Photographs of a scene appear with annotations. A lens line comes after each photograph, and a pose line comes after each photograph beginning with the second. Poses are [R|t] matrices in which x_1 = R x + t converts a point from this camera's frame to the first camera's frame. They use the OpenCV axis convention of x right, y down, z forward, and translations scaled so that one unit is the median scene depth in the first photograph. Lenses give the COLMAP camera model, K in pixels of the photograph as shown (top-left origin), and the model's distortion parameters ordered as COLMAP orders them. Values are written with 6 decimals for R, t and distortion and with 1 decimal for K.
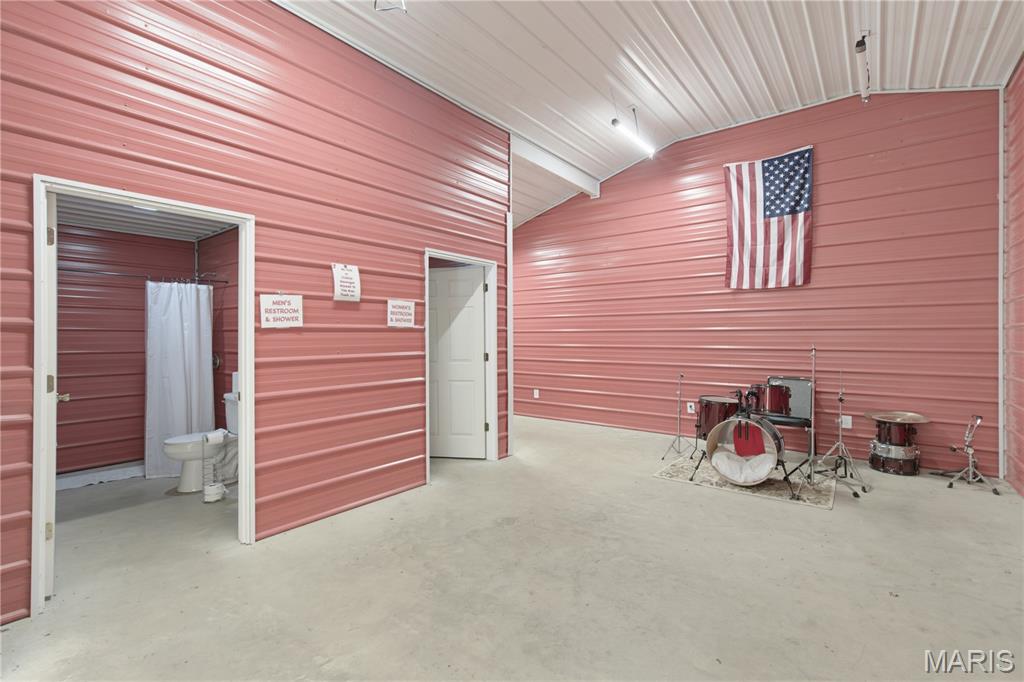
lens RADIAL K [[466.1, 0, 502.6], [0, 466.1, 340.9], [0, 0, 1]] dist [0.000754, 0.001347]
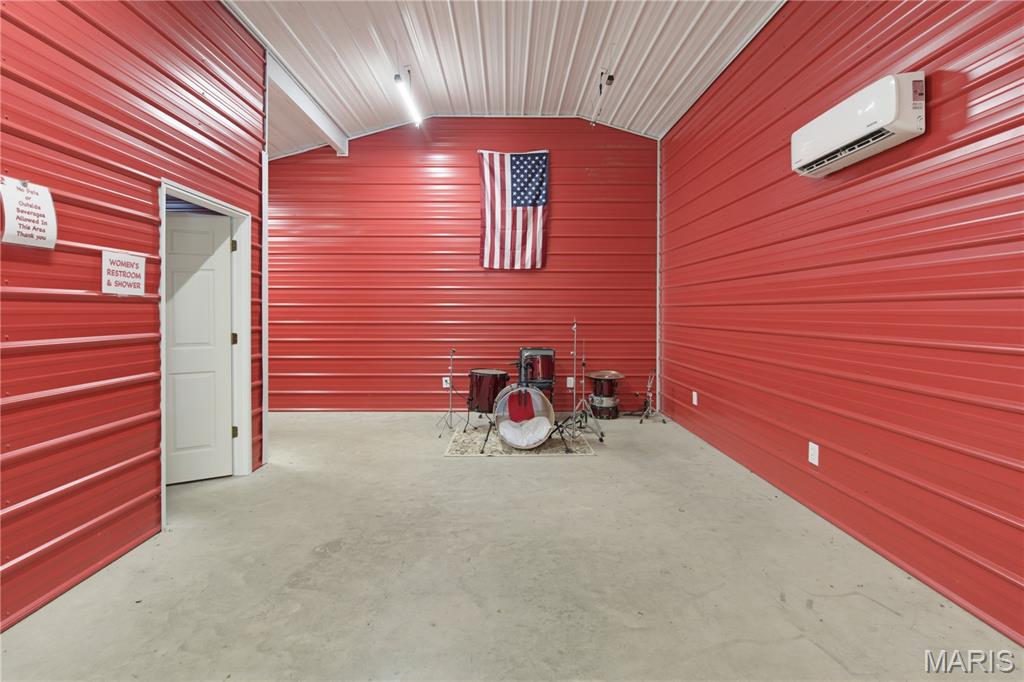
lens RADIAL K [[476.3, 0, 512.1], [0, 476.3, 317.1], [0, 0, 1]] dist [-0.000629, 0.000753]
pose [[0.773552, -0.002770, 0.633727, -0.193097], [0.002600, 0.999996, 0.001196, 0.000721], [-0.633728, 0.000723, 0.773556, 0.142810]]
